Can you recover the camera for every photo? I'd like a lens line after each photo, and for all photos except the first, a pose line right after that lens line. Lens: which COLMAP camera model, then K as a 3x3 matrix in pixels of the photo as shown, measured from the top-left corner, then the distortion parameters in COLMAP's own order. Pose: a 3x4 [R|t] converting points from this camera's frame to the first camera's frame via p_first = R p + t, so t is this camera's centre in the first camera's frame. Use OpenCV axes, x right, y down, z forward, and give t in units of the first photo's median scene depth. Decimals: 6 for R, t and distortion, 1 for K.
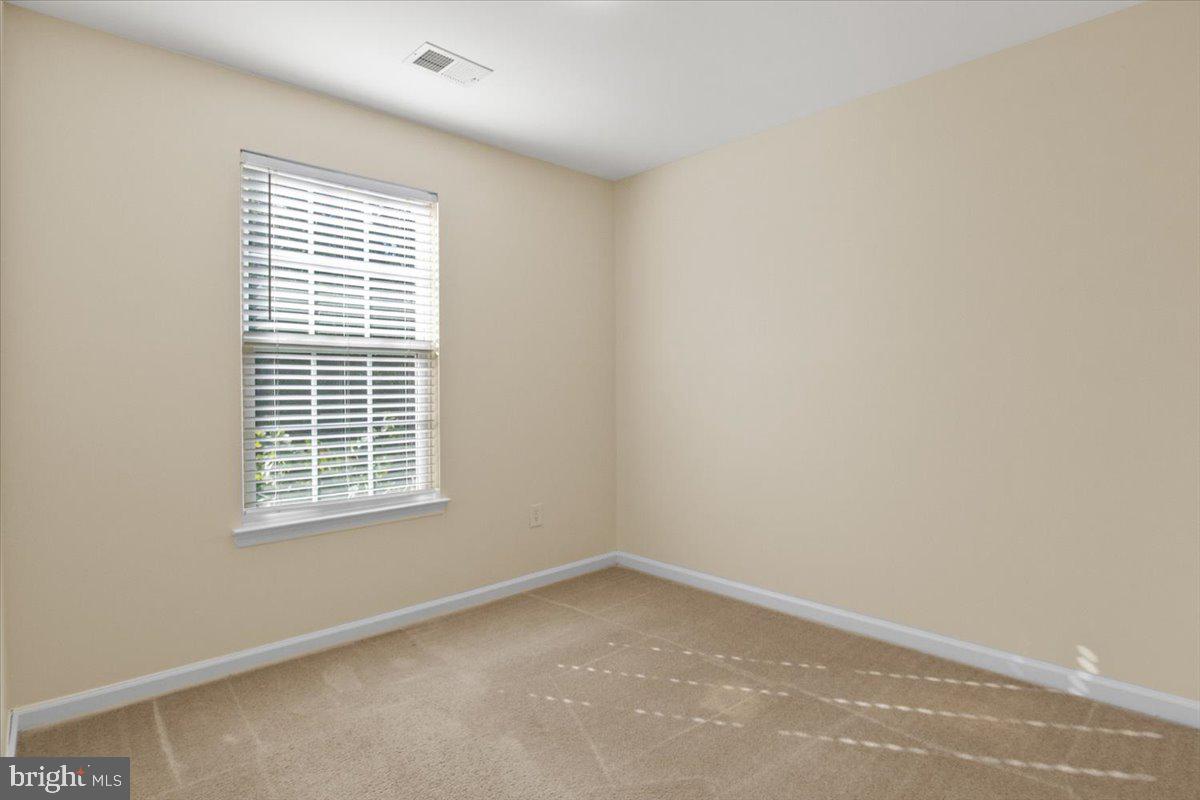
lens RADIAL K [[600.4, 0, 611.0], [0, 600.4, 376.1], [0, 0, 1]] dist [-0.015560, -0.000366]
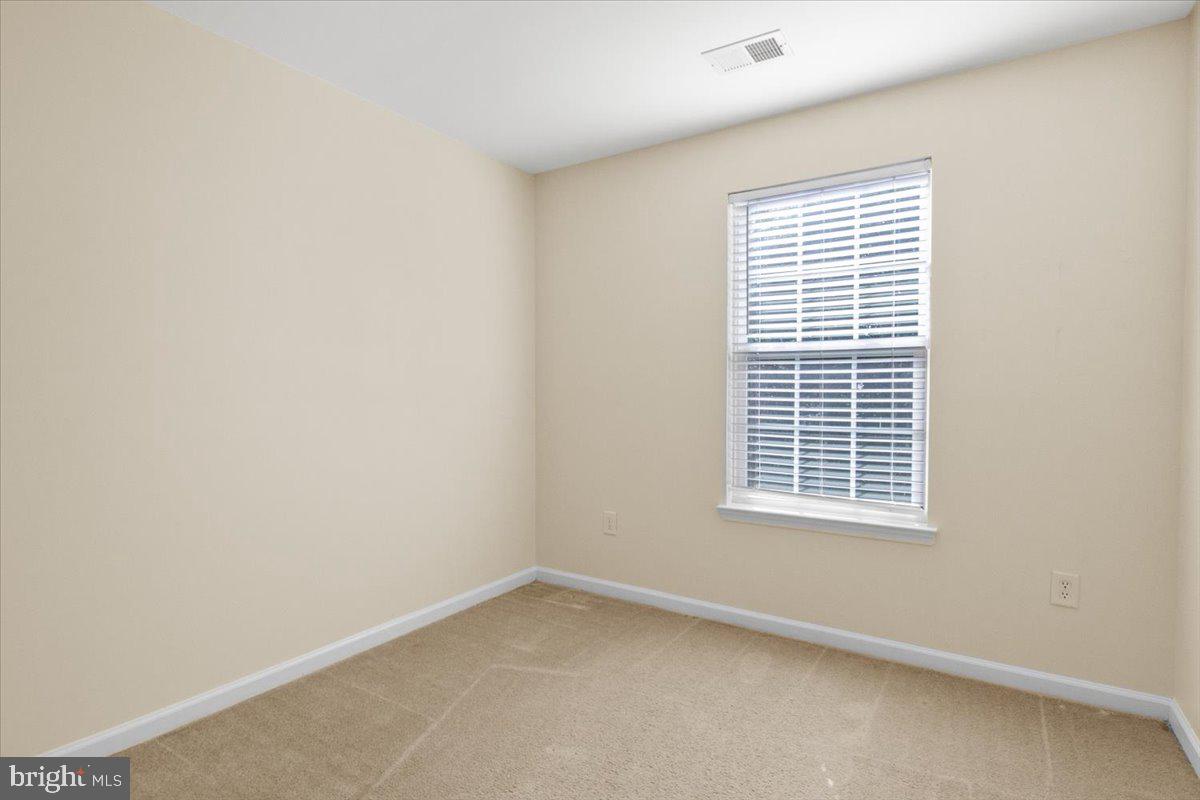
lens RADIAL K [[592.1, 0, 602.1], [0, 592.1, 386.4], [0, 0, 1]] dist [-0.011738, 0.000437]
pose [[0.221567, 0.002388, -0.975142, 0.420721], [0.011954, 0.999915, 0.005165, 0.001800], [0.975072, -0.012801, 0.221520, 0.400241]]
